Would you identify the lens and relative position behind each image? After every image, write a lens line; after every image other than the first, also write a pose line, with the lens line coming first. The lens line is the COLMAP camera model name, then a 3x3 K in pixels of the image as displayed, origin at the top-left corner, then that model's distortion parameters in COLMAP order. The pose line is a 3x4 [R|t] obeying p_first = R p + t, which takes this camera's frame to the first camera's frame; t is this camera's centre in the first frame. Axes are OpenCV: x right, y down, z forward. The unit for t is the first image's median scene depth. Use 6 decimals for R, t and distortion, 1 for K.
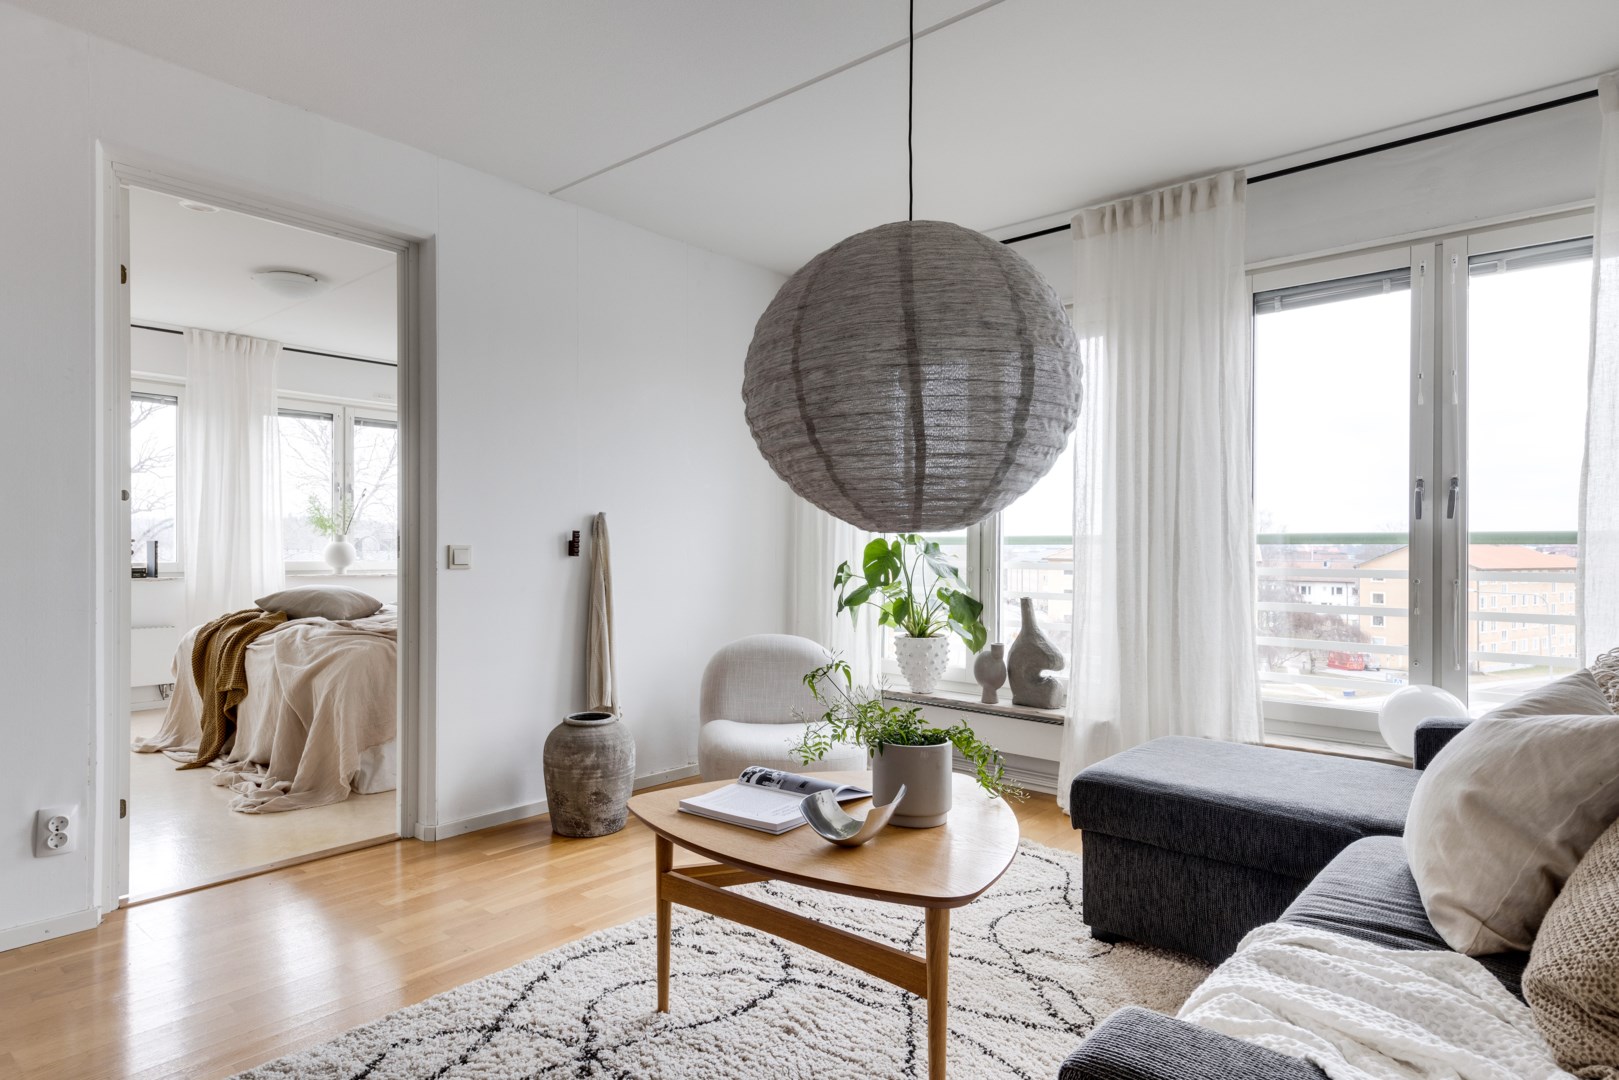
lens RADIAL K [[903.9, 0, 834.3], [0, 903.9, 549.0], [0, 0, 1]] dist [0.008064, 0.000781]
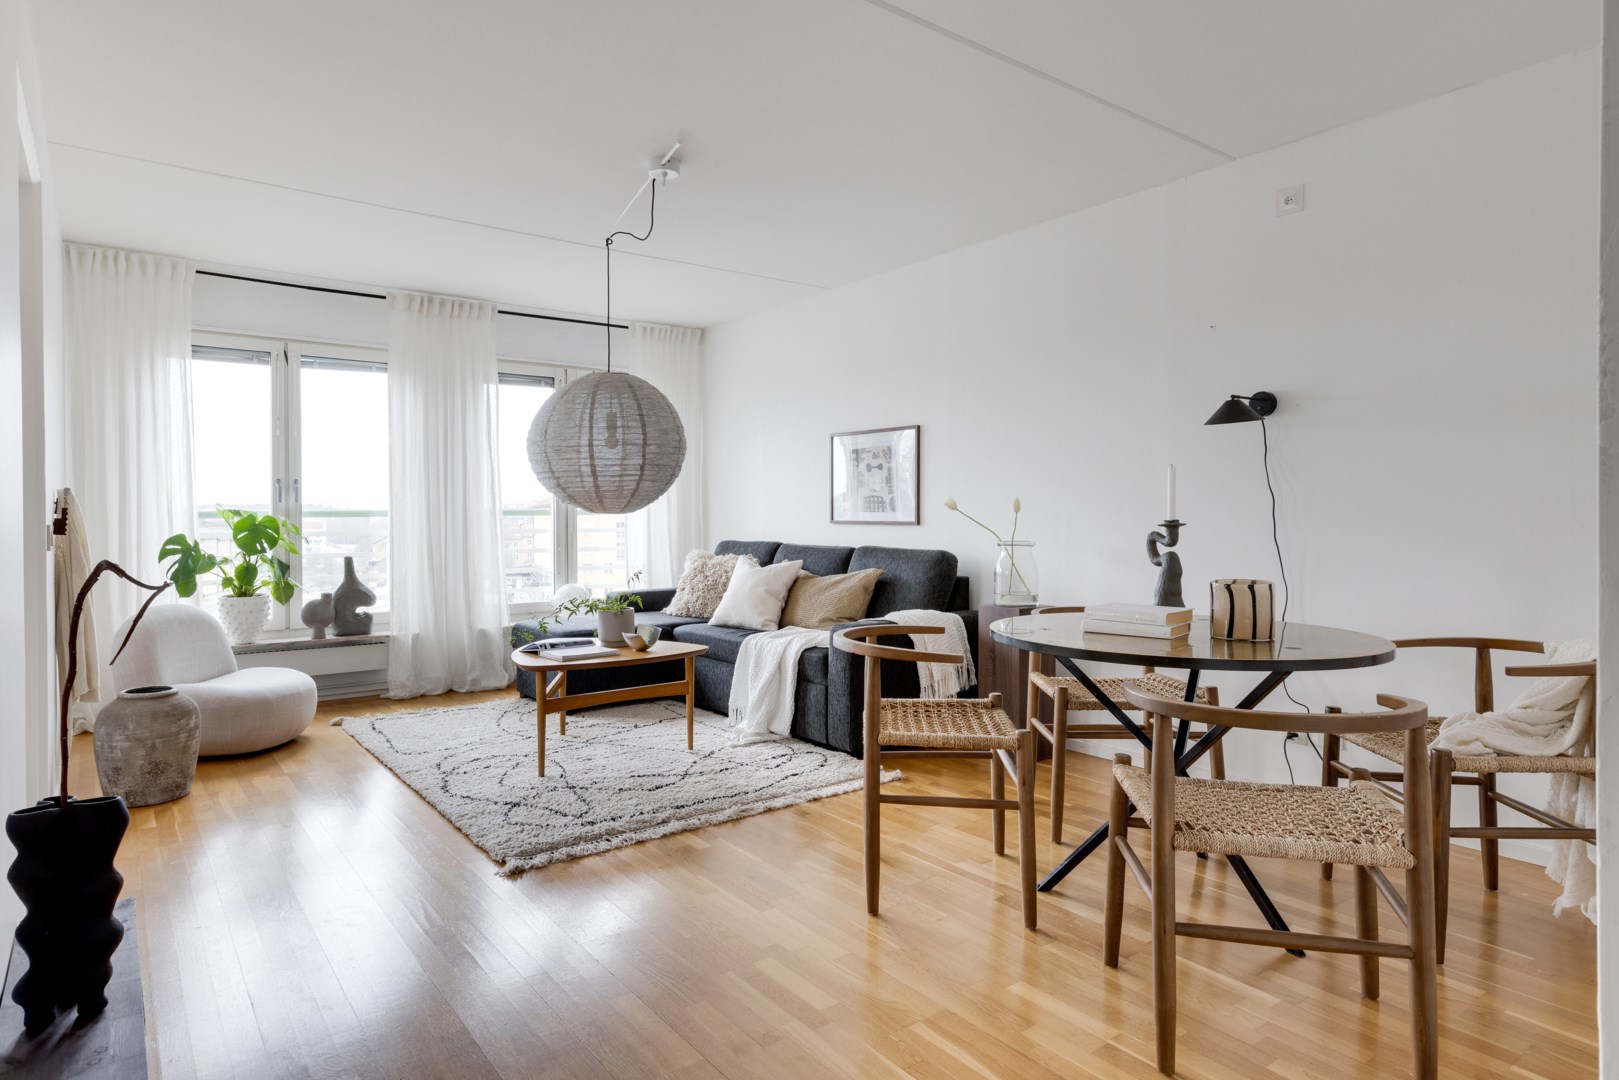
lens RADIAL K [[903.9, 0, 728.1], [0, 903.9, 528.9], [0, 0, 1]] dist [0.008064, 0.000781]
pose [[0.269602, -0.022293, 0.962714, -1.137993], [0.008156, 0.999749, 0.020867, -0.014322], [-0.962937, 0.002226, 0.269716, 0.090858]]
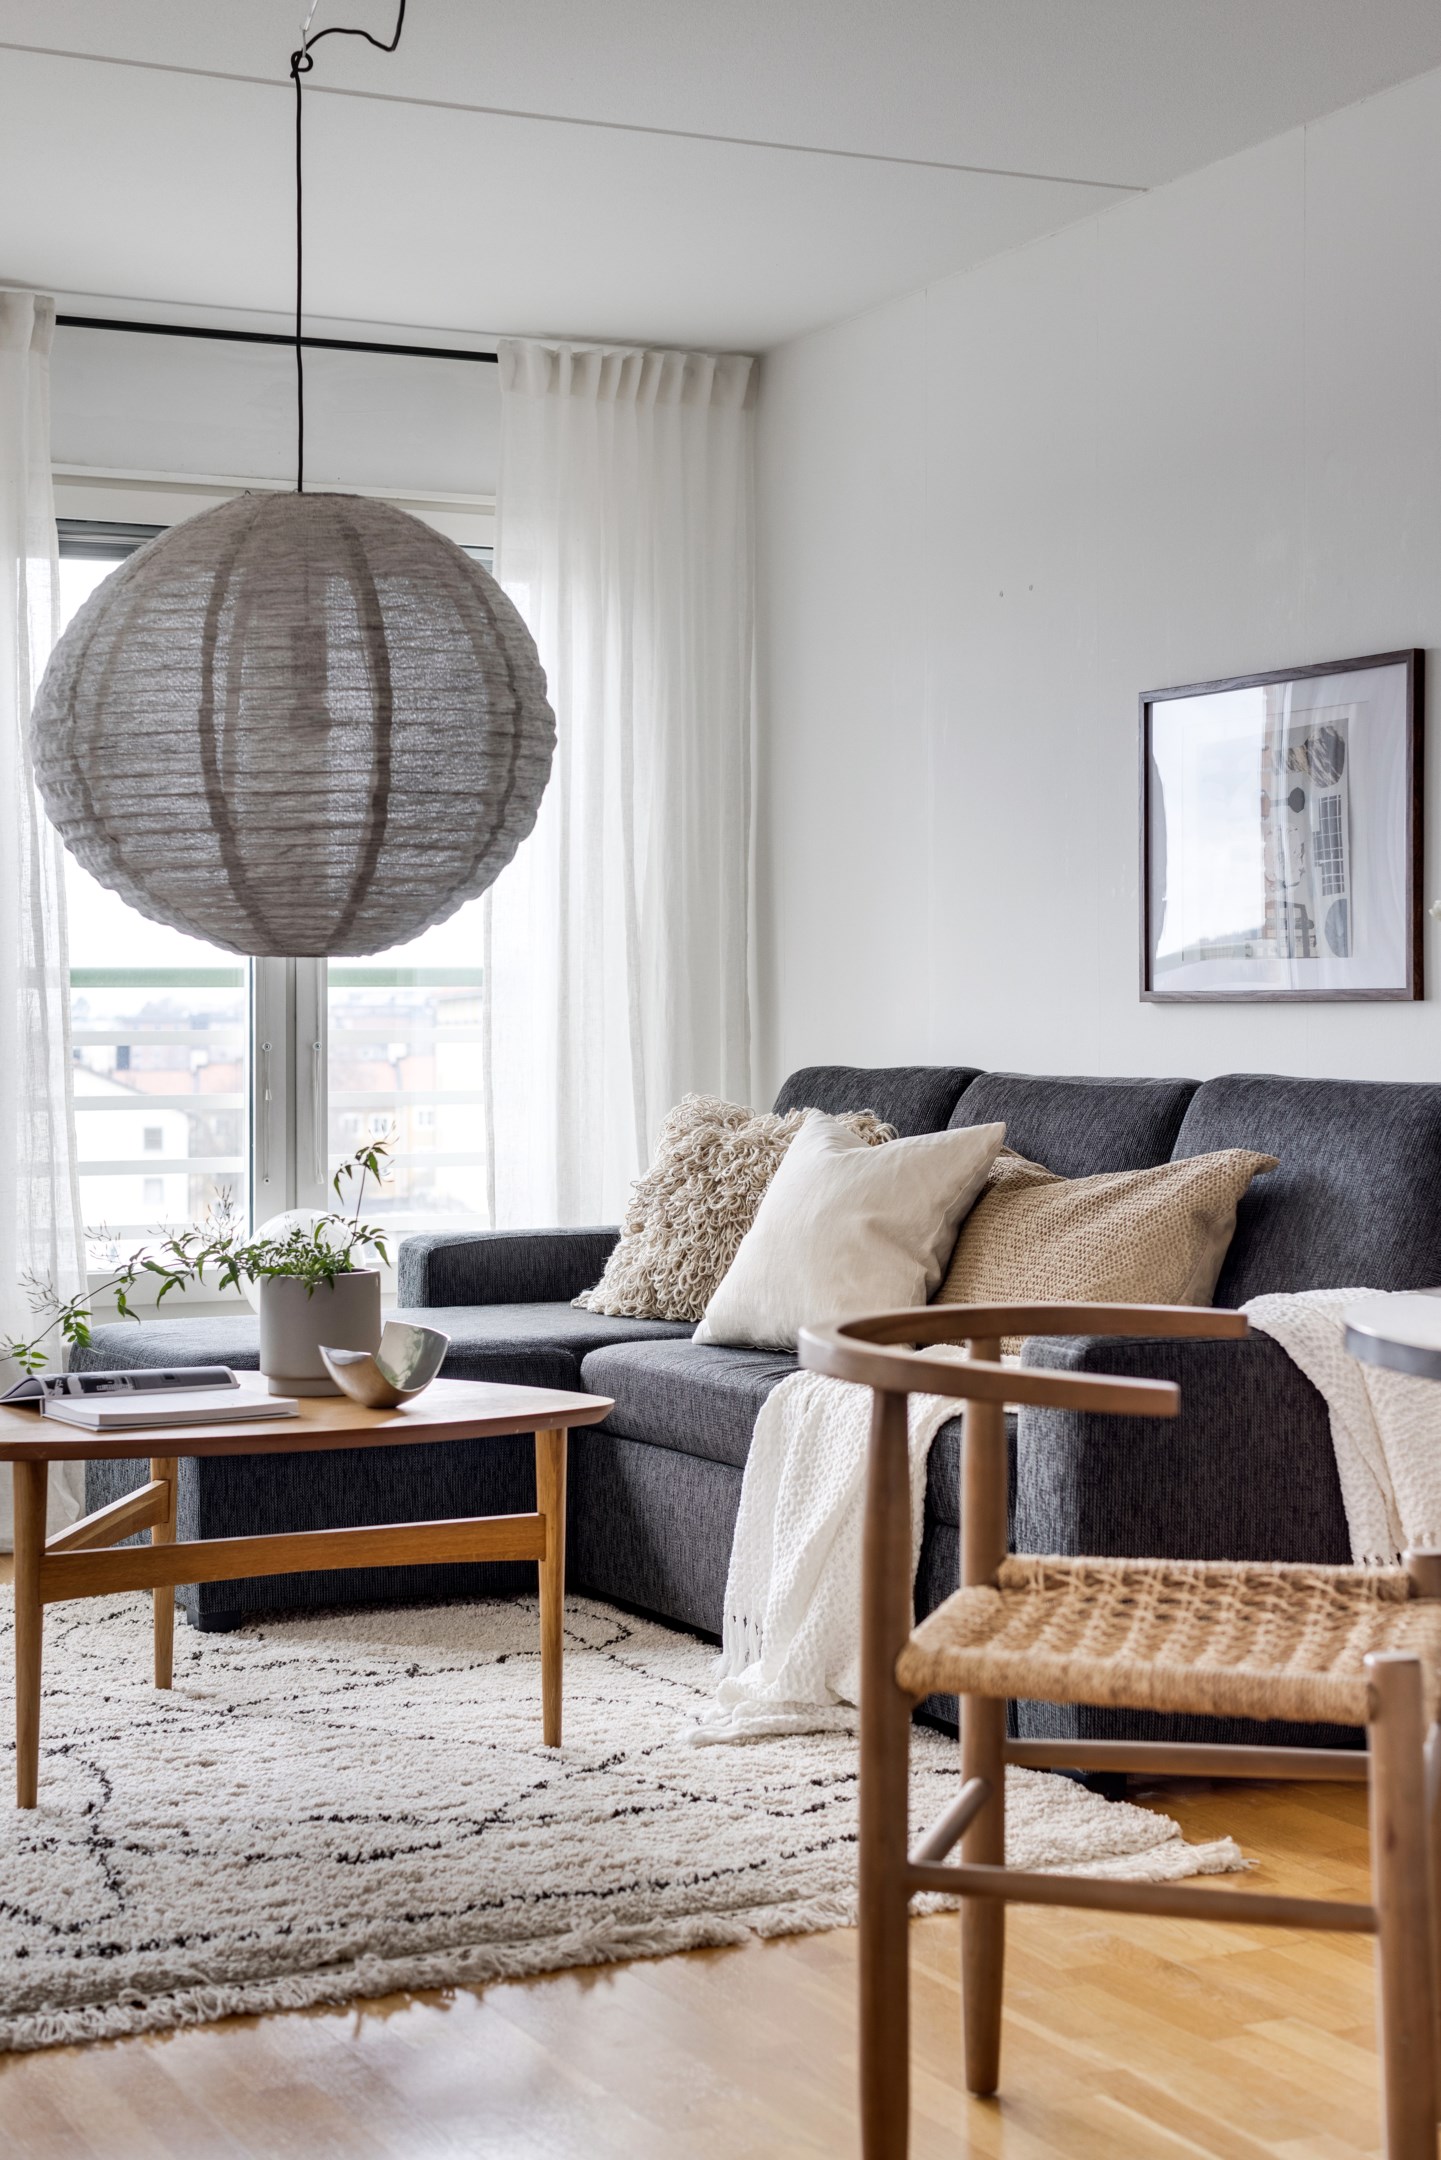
lens RADIAL K [[3108.5, 0, 566.3], [0, 3108.5, 1025.2], [0, 0, 1]] dist [0.086175, 0.000000]
pose [[0.434385, -0.007642, 0.900695, -1.106826], [0.012669, 0.999917, 0.002374, 0.016881], [-0.900638, 0.010380, 0.434446, -0.088251]]
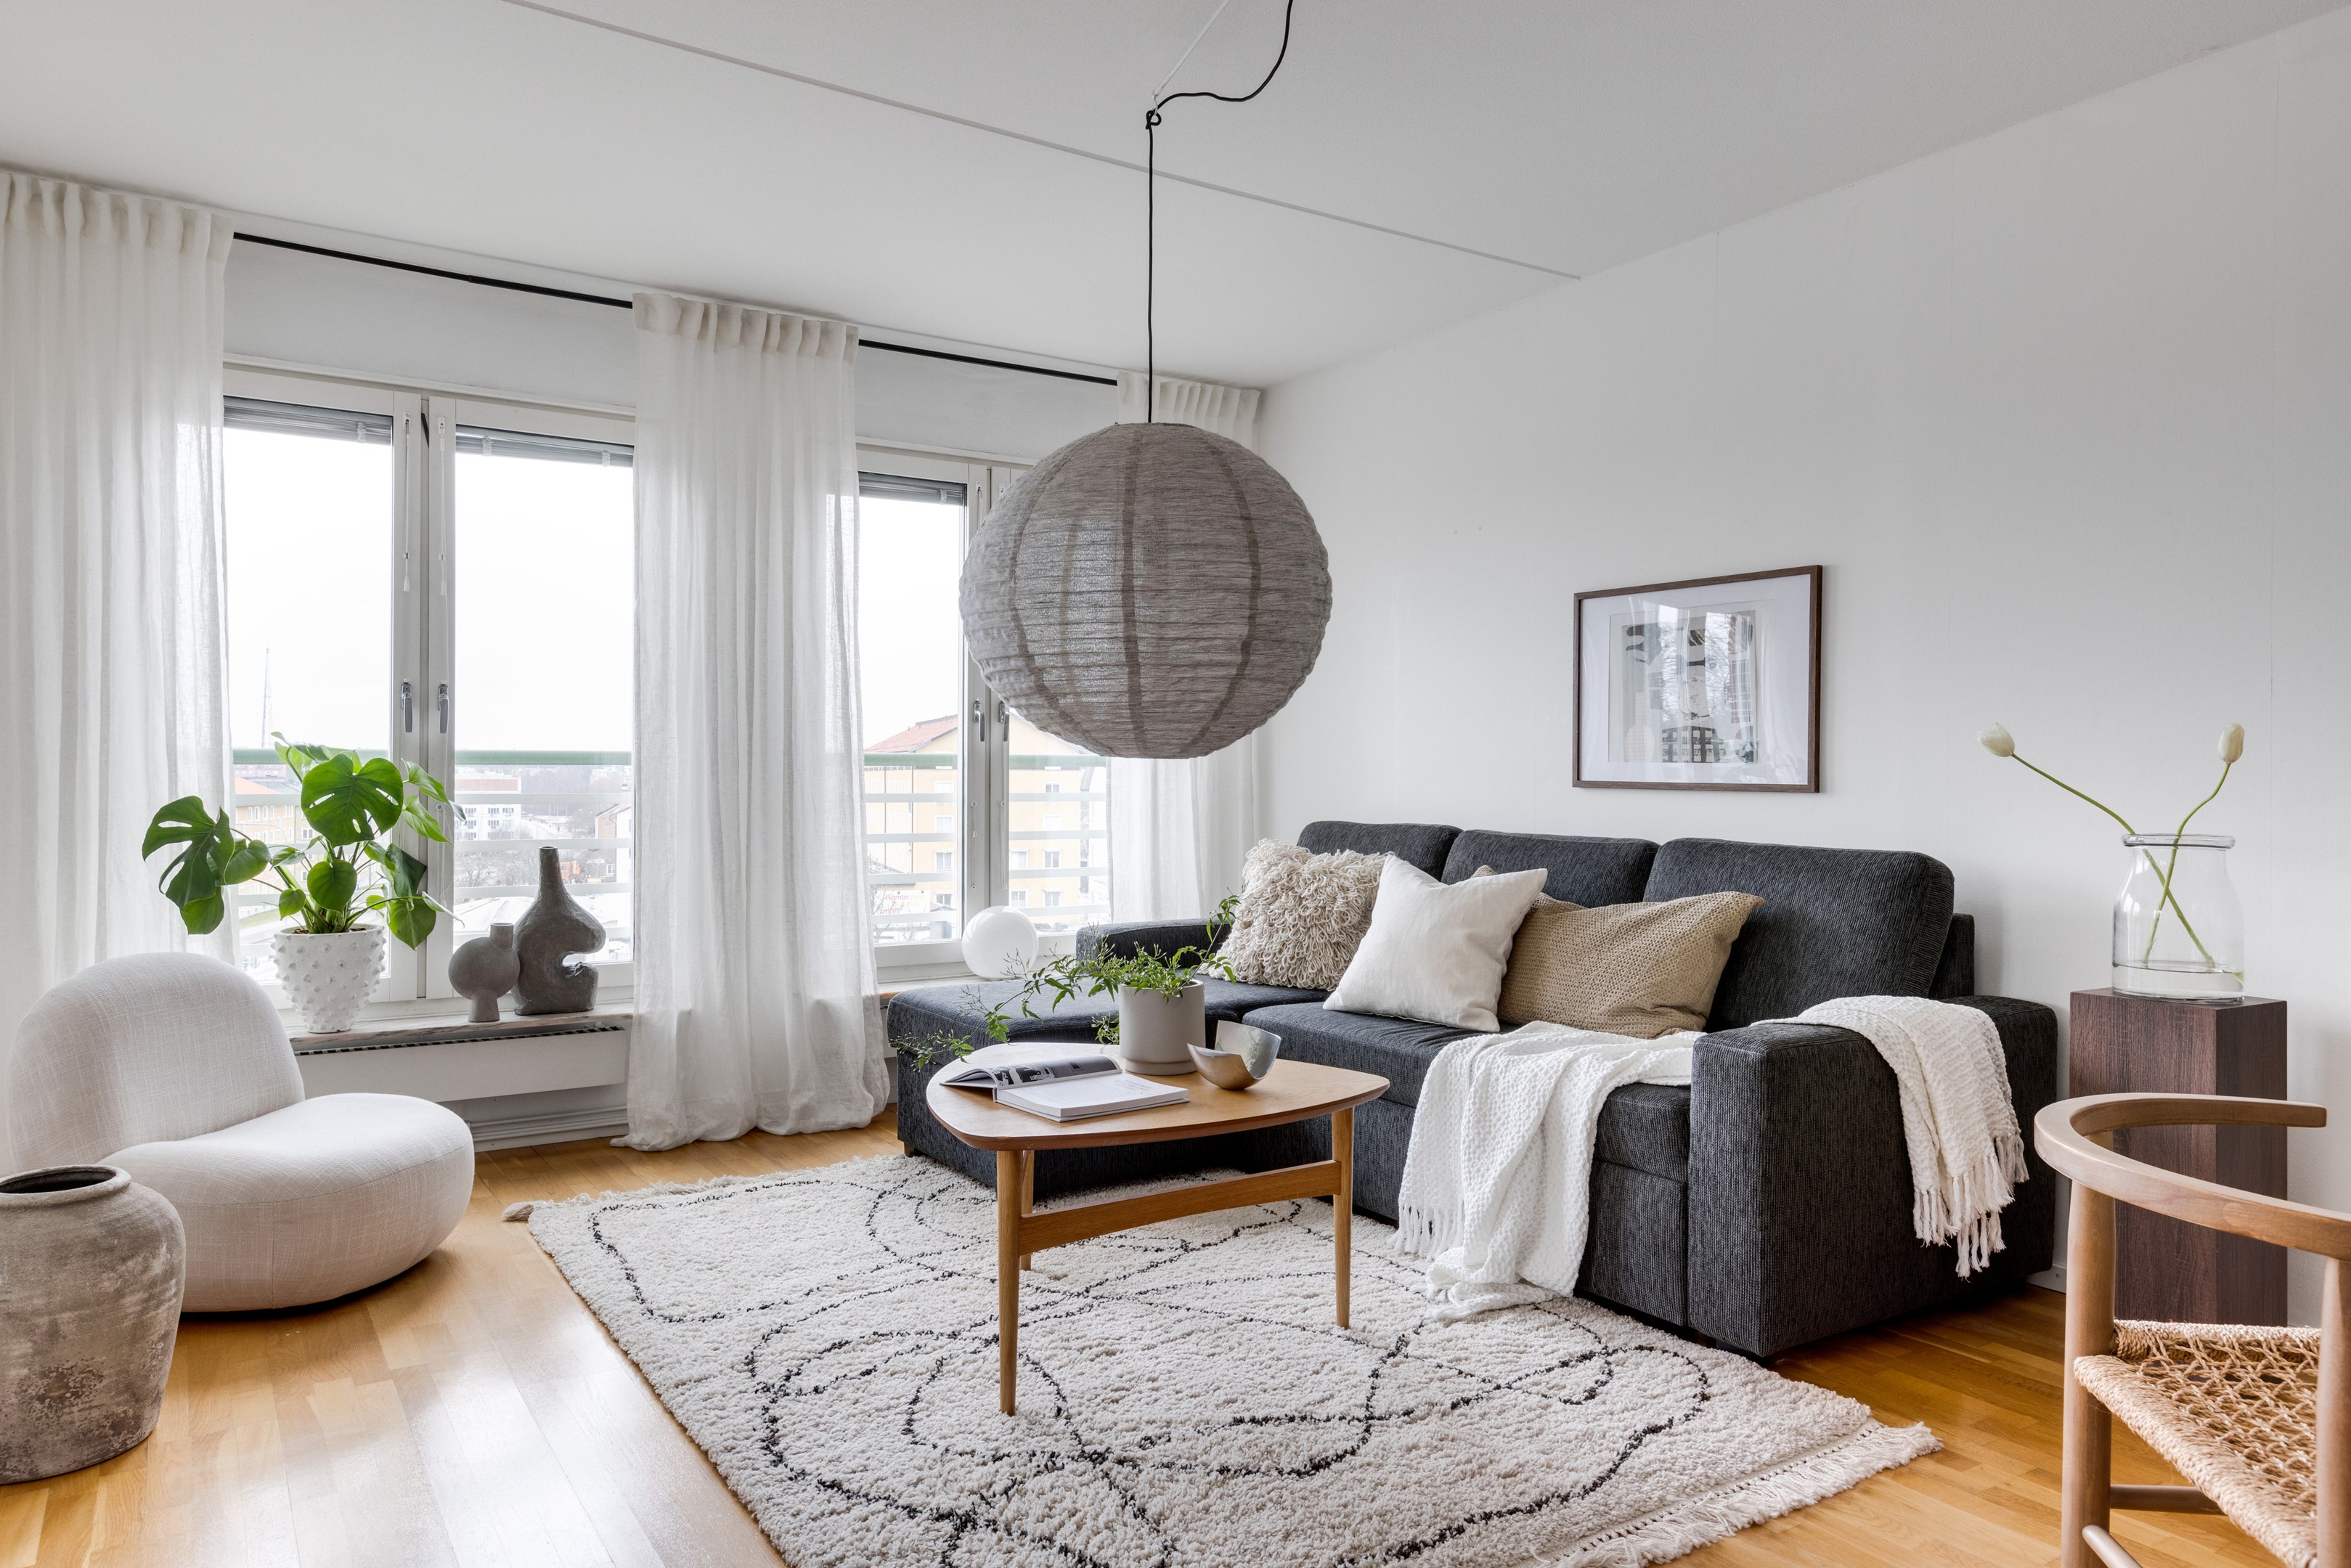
lens RADIAL K [[1486.0, 0, 1087.8], [0, 1486.0, 785.1], [0, 0, 1]] dist [0.019811, -0.000550]
pose [[0.322201, -0.012444, 0.946590, -0.808028], [-0.000304, 0.999912, 0.013249, -0.006429], [-0.946671, -0.004557, 0.322169, 0.344785]]
